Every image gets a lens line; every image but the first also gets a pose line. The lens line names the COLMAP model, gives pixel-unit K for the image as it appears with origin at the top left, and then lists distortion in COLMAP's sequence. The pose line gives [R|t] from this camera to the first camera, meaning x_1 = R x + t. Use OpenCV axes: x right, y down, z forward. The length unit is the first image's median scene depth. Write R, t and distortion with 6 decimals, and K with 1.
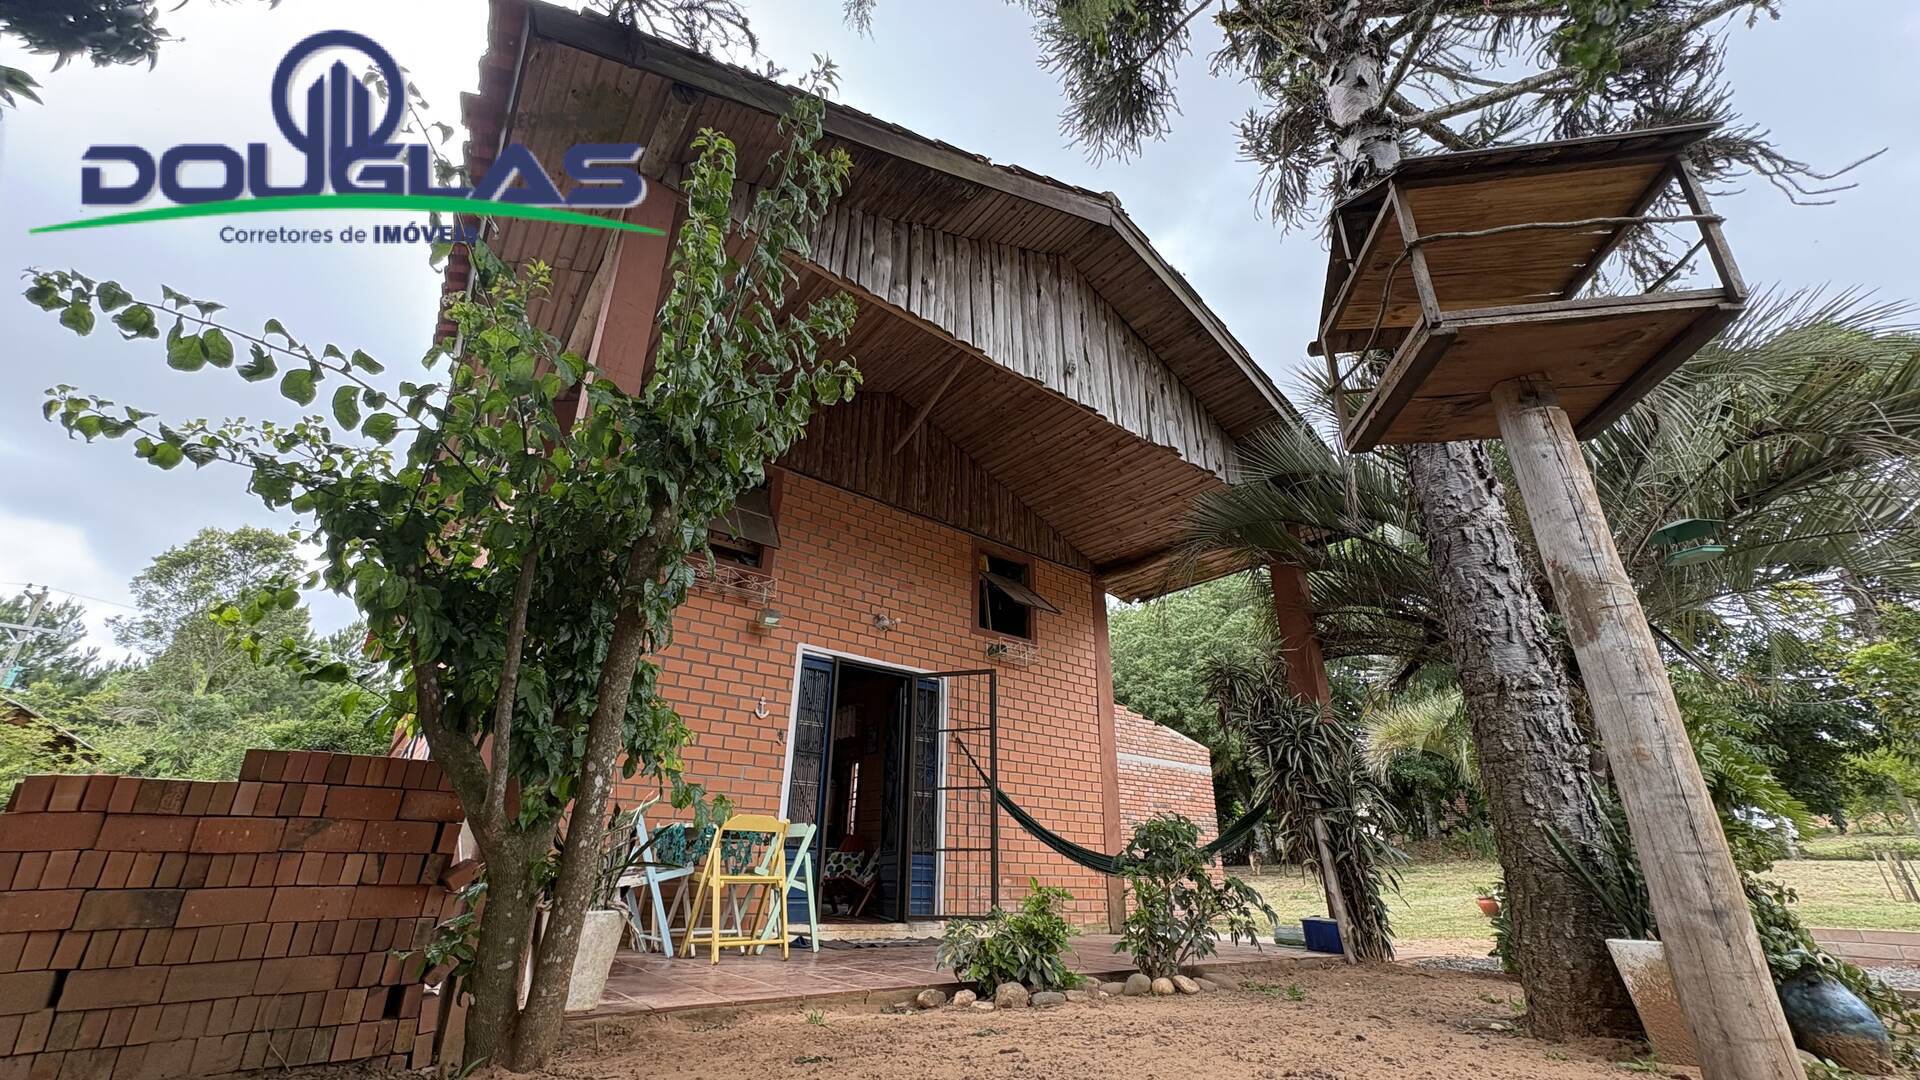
lens RADIAL K [[764.4, 0, 962.6], [0, 764.4, 542.7], [0, 0, 1]] dist [0.002385, -0.000556]
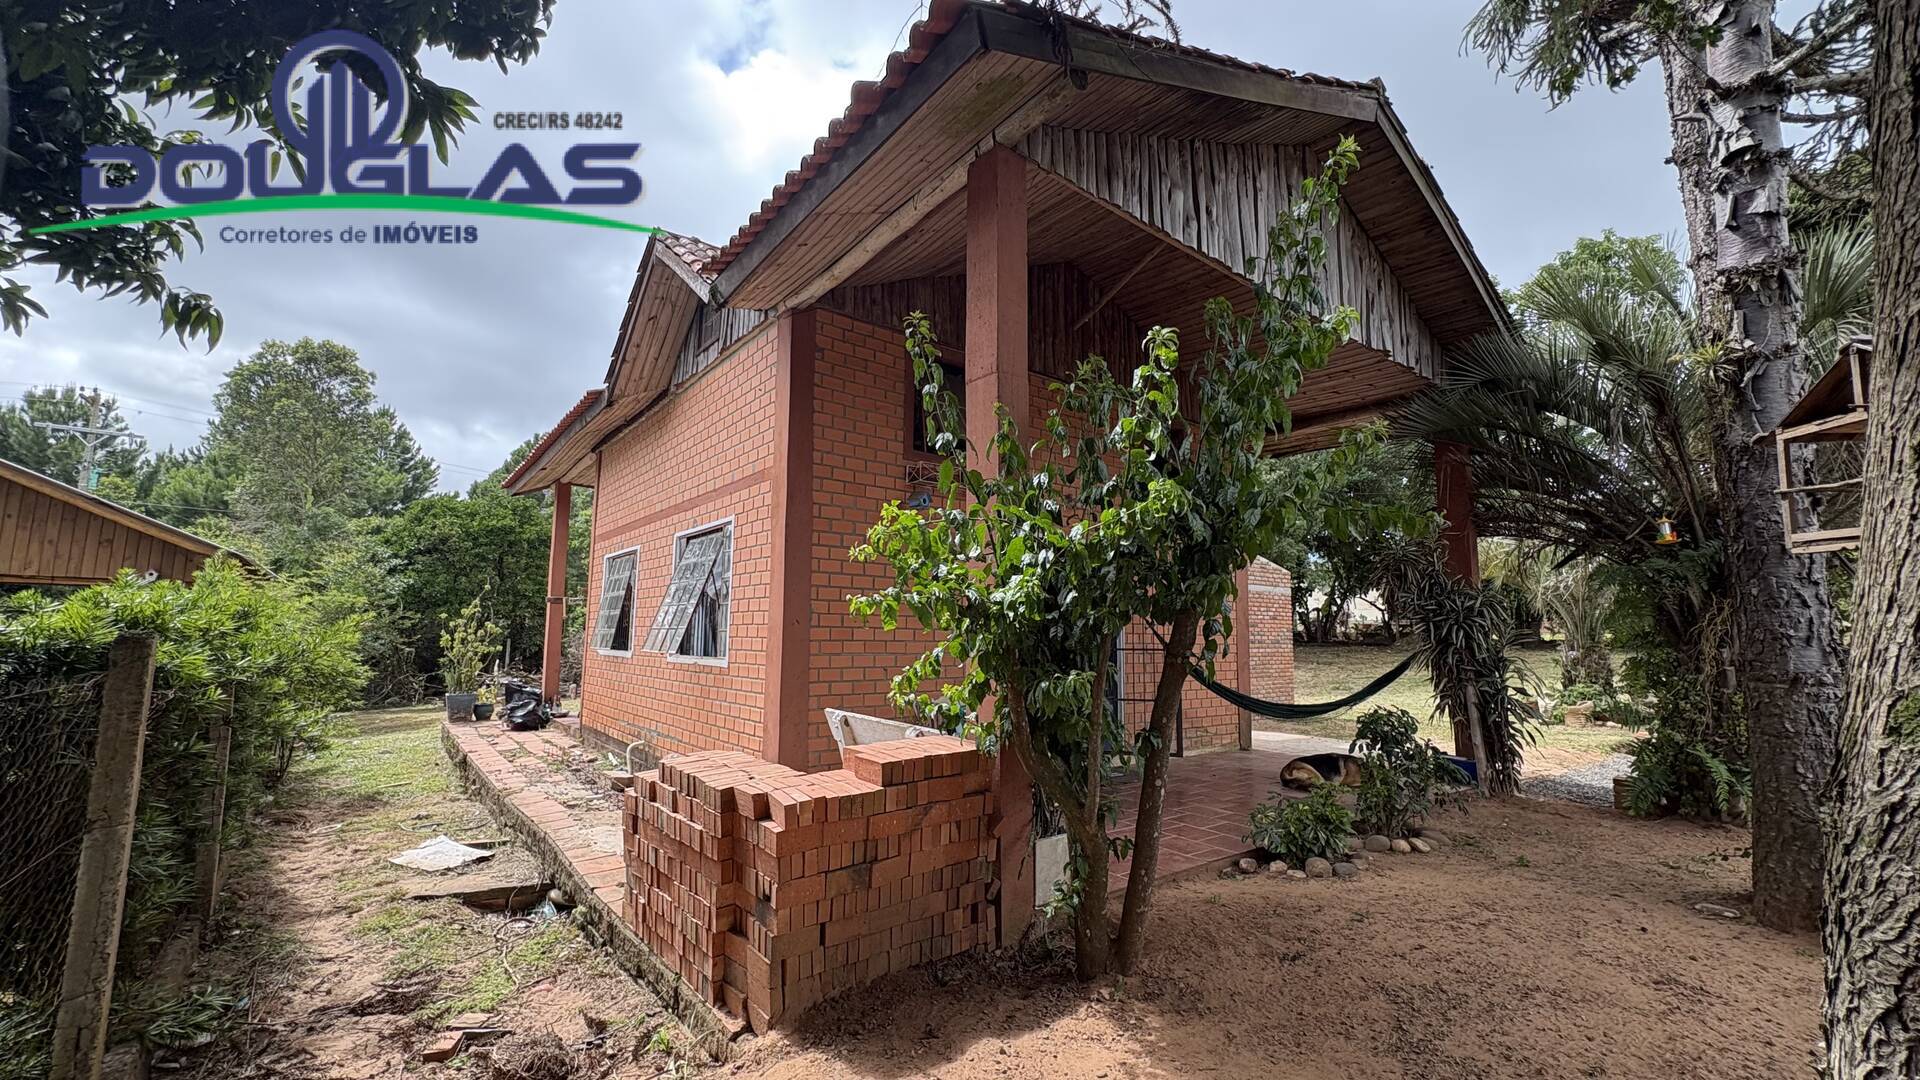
lens RADIAL K [[764.4, 0, 963.9], [0, 764.4, 543.8], [0, 0, 1]] dist [0.002385, -0.000556]
pose [[0.999991, 0.000776, 0.004134, -0.415566], [-0.001955, 0.955971, 0.293454, -0.248517], [-0.003725, -0.293460, 0.955964, -0.075981]]
